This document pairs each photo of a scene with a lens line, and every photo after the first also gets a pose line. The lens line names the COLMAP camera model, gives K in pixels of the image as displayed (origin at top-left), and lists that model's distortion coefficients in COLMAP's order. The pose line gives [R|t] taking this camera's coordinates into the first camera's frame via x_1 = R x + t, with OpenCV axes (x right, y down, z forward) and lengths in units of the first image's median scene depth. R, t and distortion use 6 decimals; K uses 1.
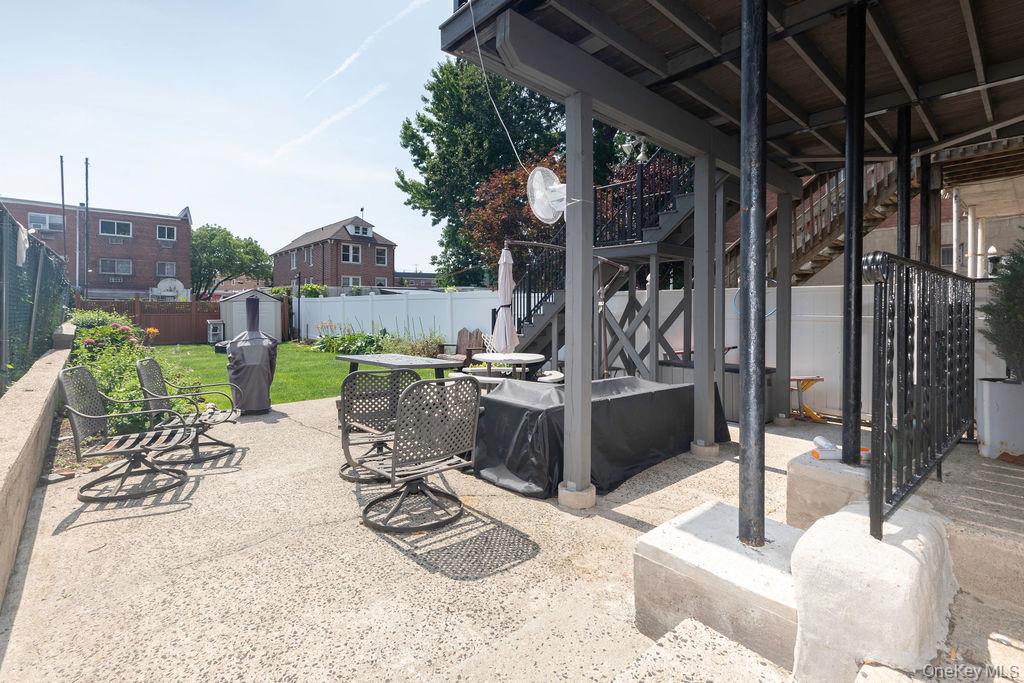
lens RADIAL K [[467.0, 0, 513.4], [0, 467.0, 320.7], [0, 0, 1]] dist [0.001293, 0.000463]
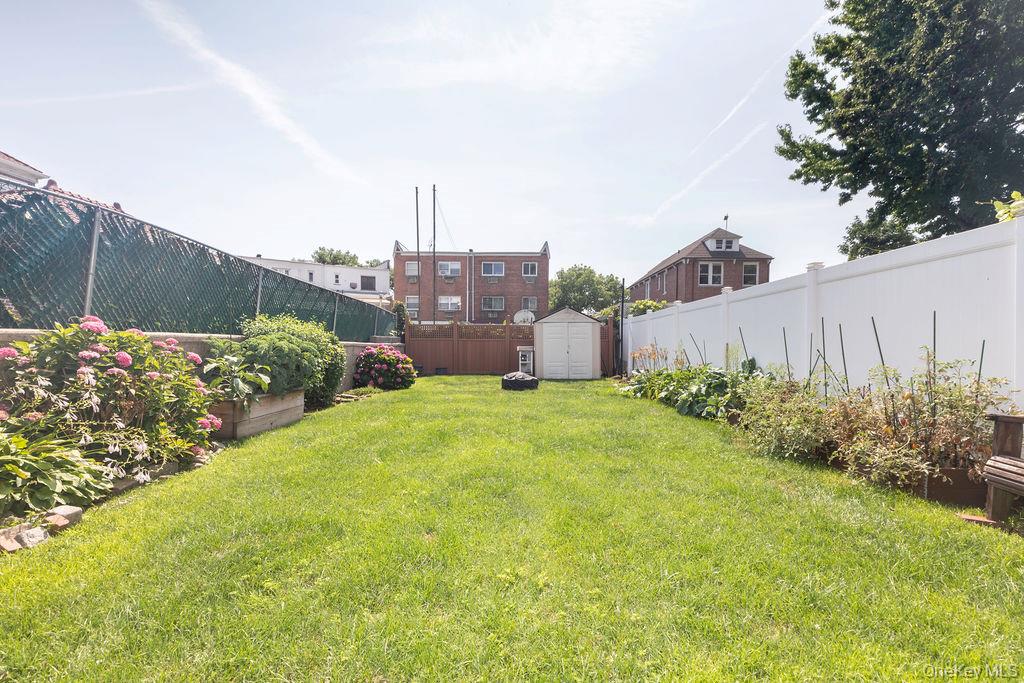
lens RADIAL K [[461.4, 0, 510.8], [0, 461.4, 360.8], [0, 0, 1]] dist [-0.000116, -0.000426]
pose [[0.729882, 0.023285, -0.683177, -0.066210], [-0.021322, 0.999709, 0.011294, 0.009257], [0.683241, 0.006323, 0.730166, 0.241206]]
